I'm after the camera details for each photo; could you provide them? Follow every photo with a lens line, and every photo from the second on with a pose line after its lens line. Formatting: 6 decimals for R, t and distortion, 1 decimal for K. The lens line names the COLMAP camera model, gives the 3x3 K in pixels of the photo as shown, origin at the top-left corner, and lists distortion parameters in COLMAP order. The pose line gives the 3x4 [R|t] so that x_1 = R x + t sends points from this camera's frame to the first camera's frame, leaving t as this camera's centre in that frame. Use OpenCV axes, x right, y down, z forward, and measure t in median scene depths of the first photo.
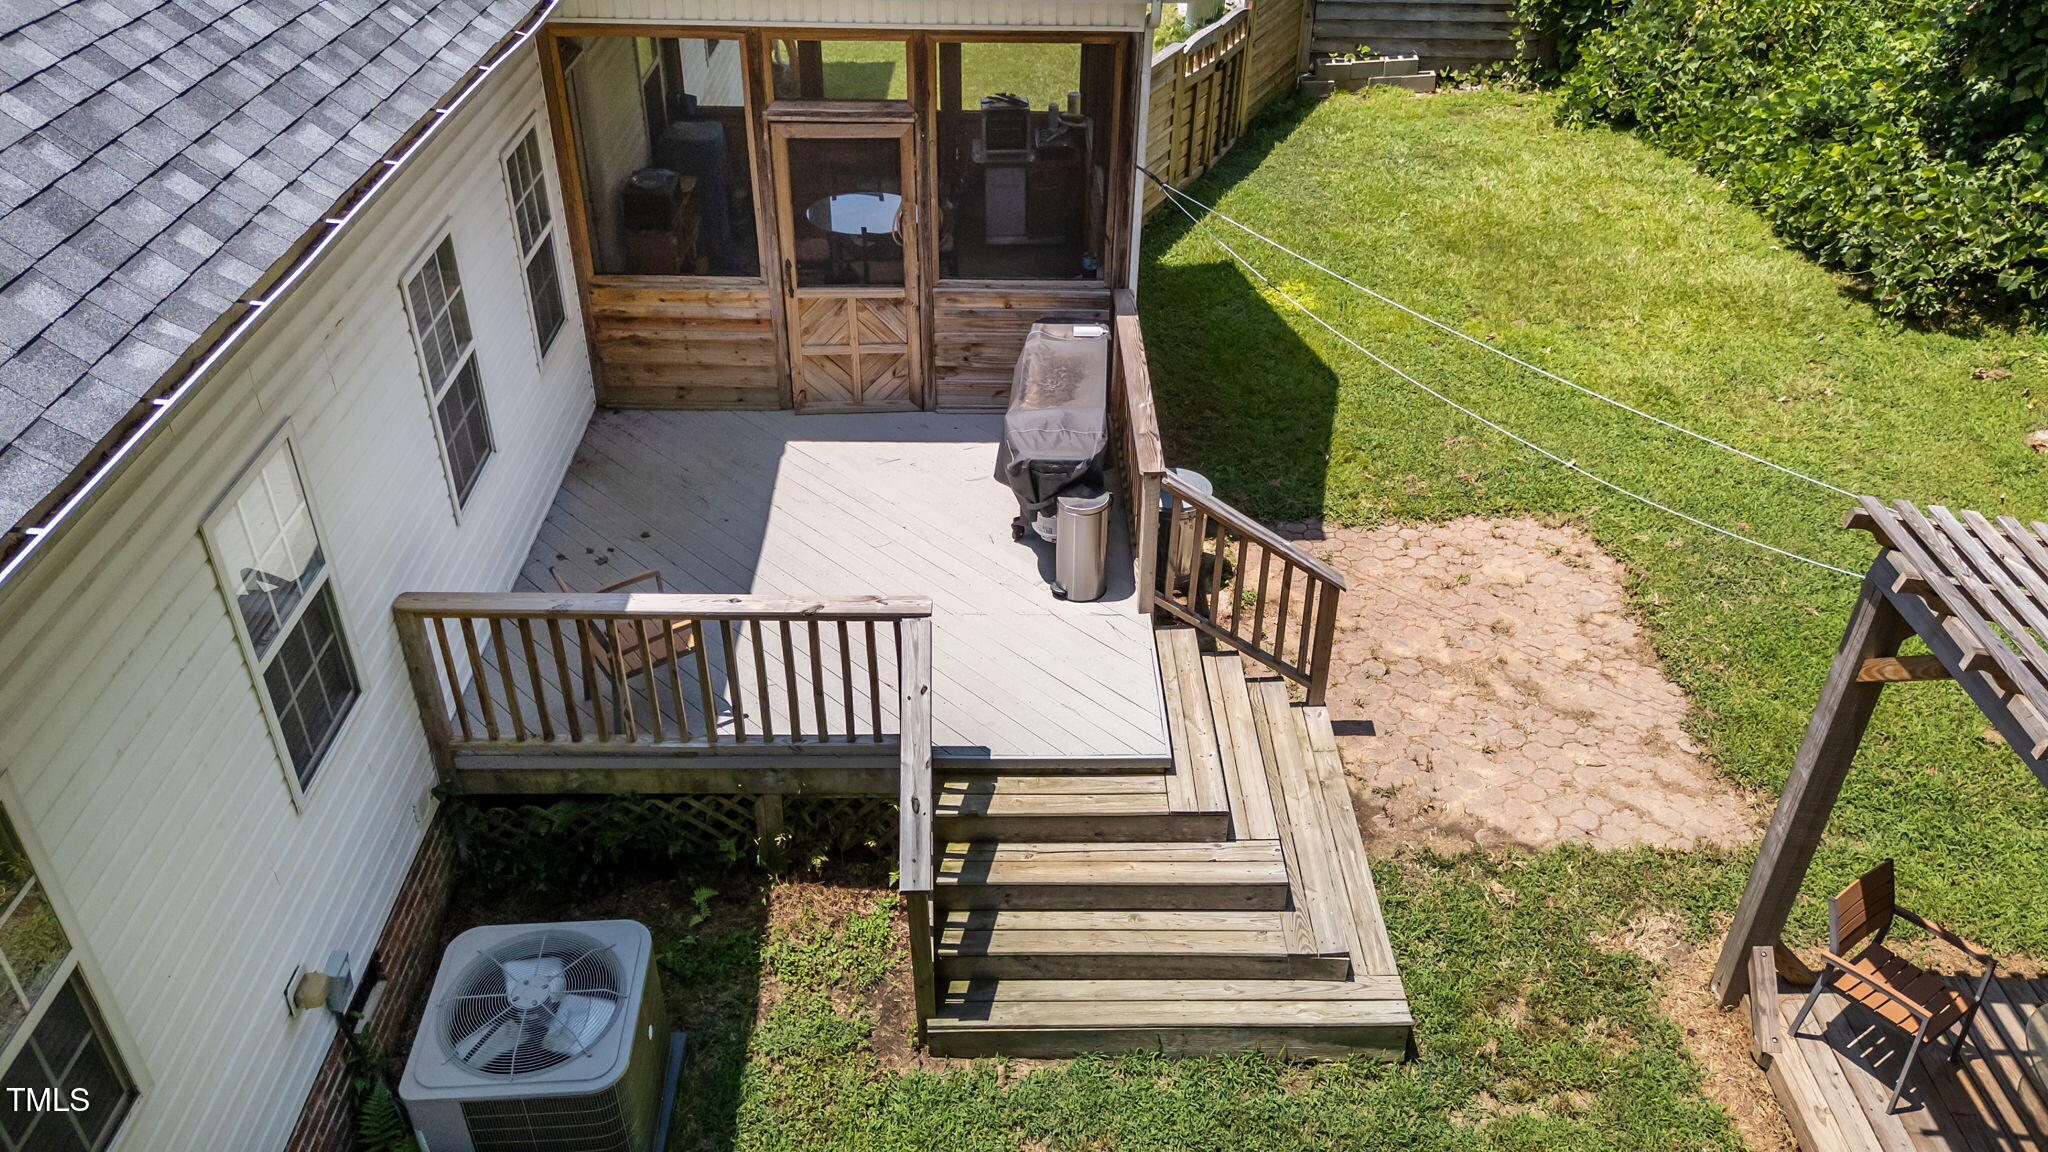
lens RADIAL K [[1560.2, 0, 1024.0], [0, 1560.2, 576.0], [0, 0, 1]] dist [0.031172, 0.000732]
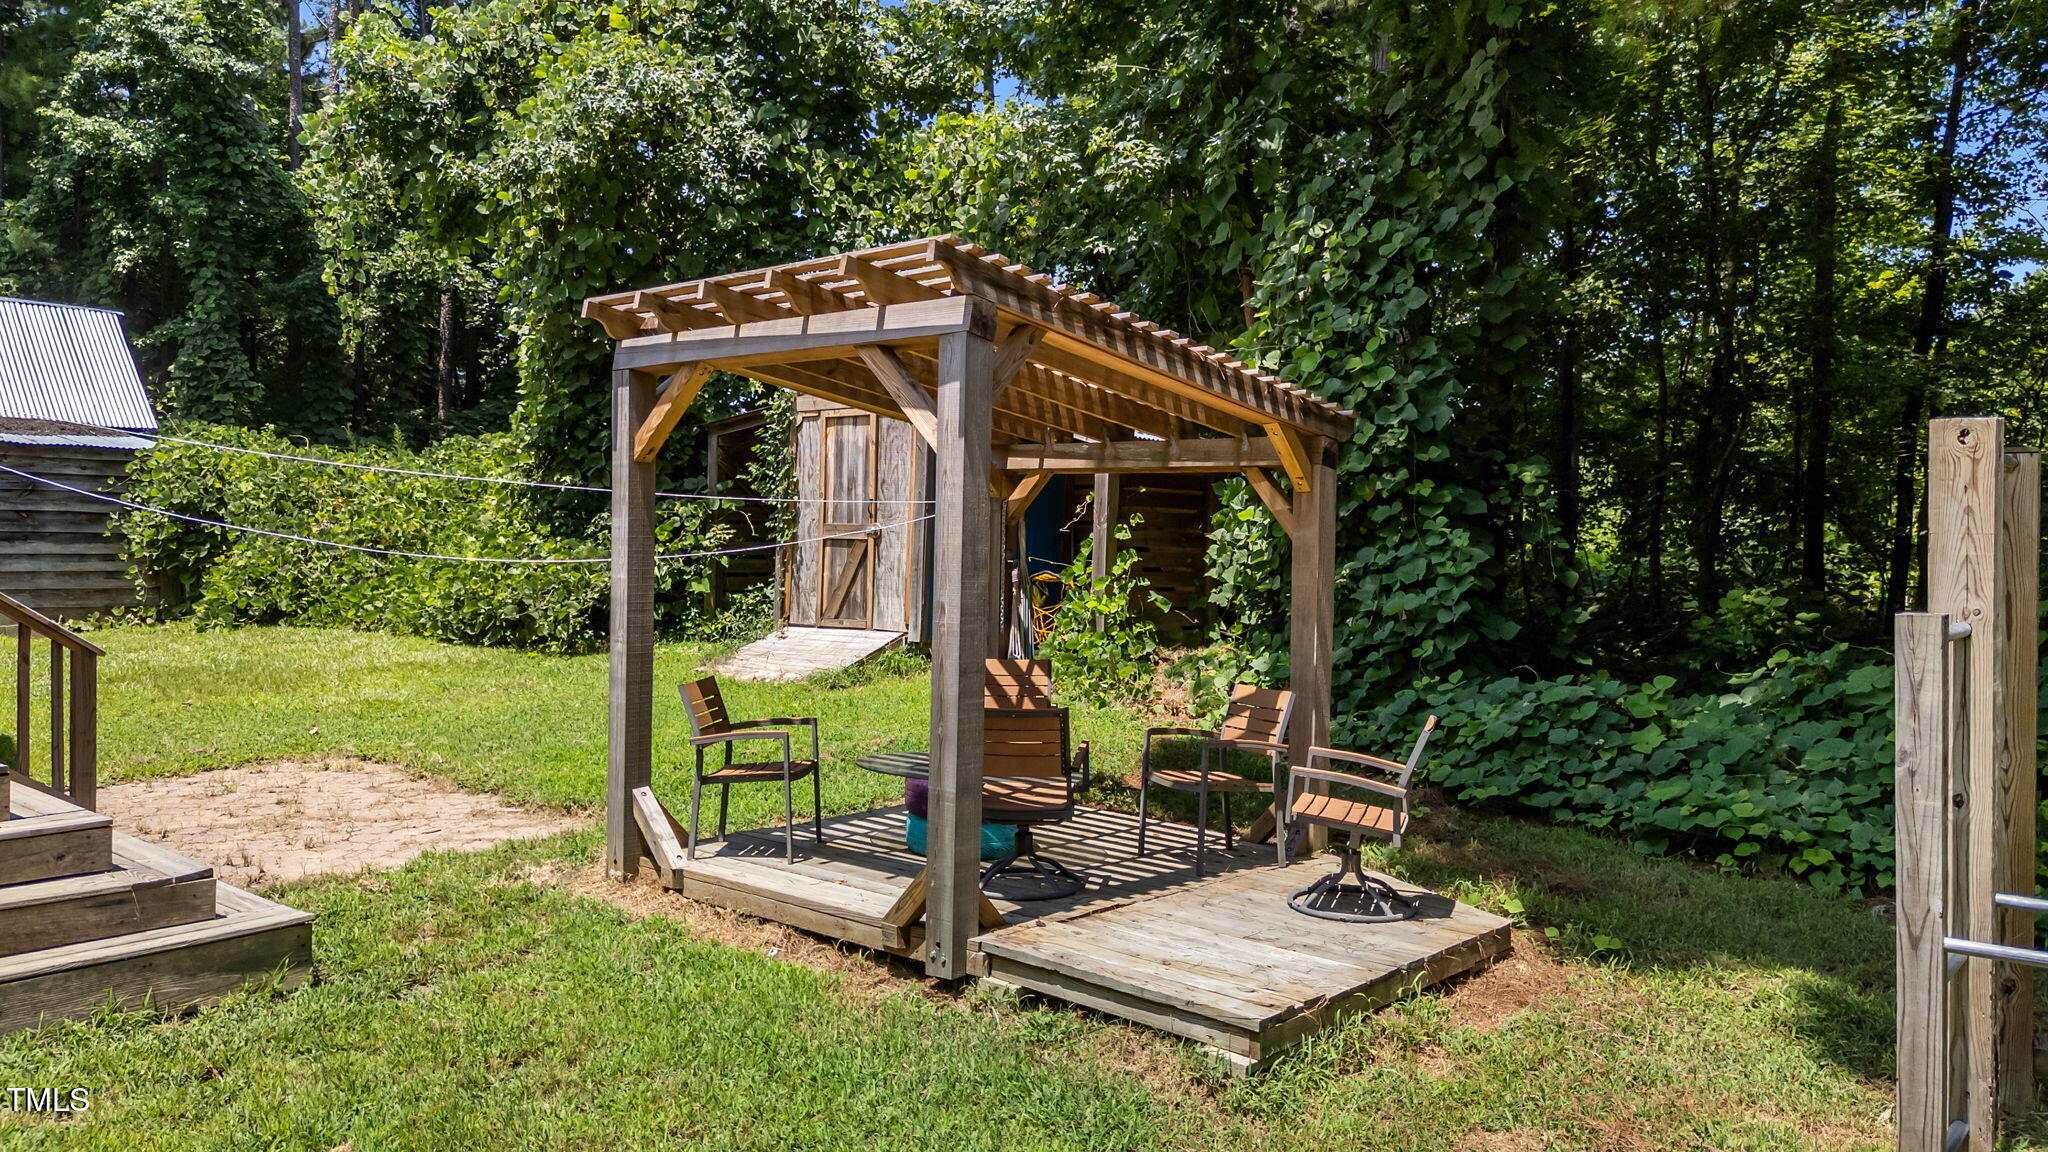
lens RADIAL K [[1560.2, 0, 1024.0], [0, 1560.2, 576.0], [0, 0, 1]] dist [0.031172, 0.000732]
pose [[0.671653, -0.006437, 0.740838, -0.053215], [0.398606, 0.846035, -0.354031, 0.258348], [-0.624496, 0.533089, 0.570808, 0.082052]]
